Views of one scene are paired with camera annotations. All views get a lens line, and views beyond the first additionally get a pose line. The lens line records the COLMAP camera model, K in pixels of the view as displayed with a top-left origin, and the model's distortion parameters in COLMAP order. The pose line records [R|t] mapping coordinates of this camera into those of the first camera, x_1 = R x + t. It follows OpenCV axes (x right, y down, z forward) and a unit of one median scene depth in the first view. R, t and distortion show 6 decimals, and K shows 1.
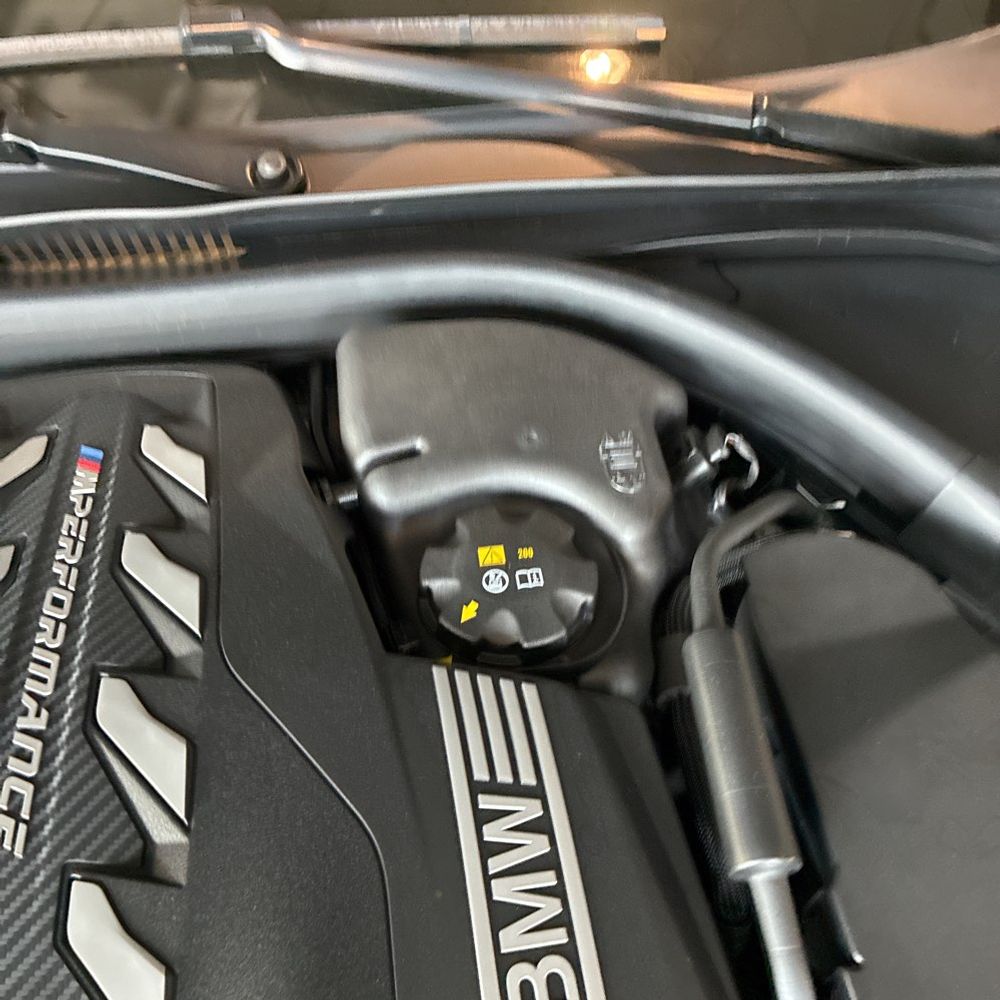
lens RADIAL K [[990.5, 0, 499.8], [0, 990.5, 482.3], [0, 0, 1]] dist [0.050422, -0.017874]
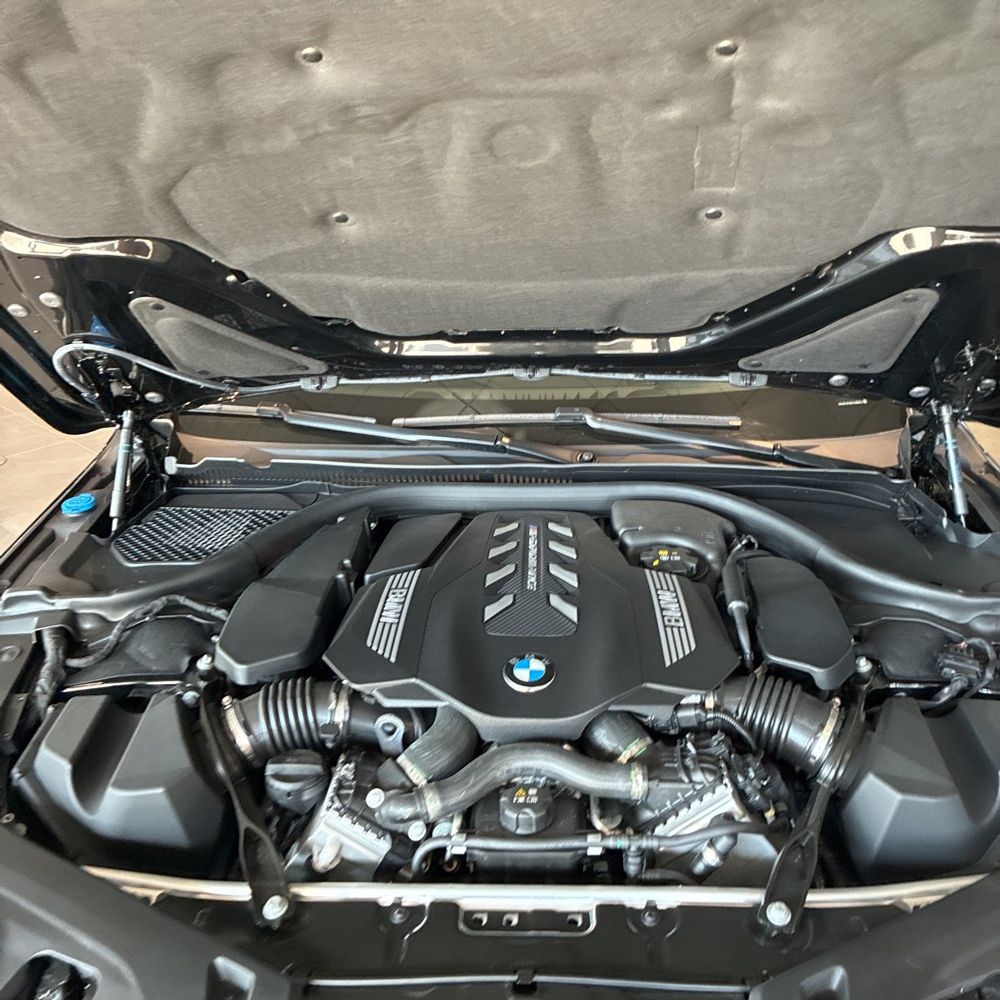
lens RADIAL K [[990.5, 0, 499.8], [0, 990.5, 482.3], [0, 0, 1]] dist [0.050422, -0.017874]
pose [[0.983270, 0.044759, -0.176569, 0.024823], [-0.113220, 0.909524, -0.399934, 1.126216], [0.142693, 0.413234, 0.899375, -1.899574]]
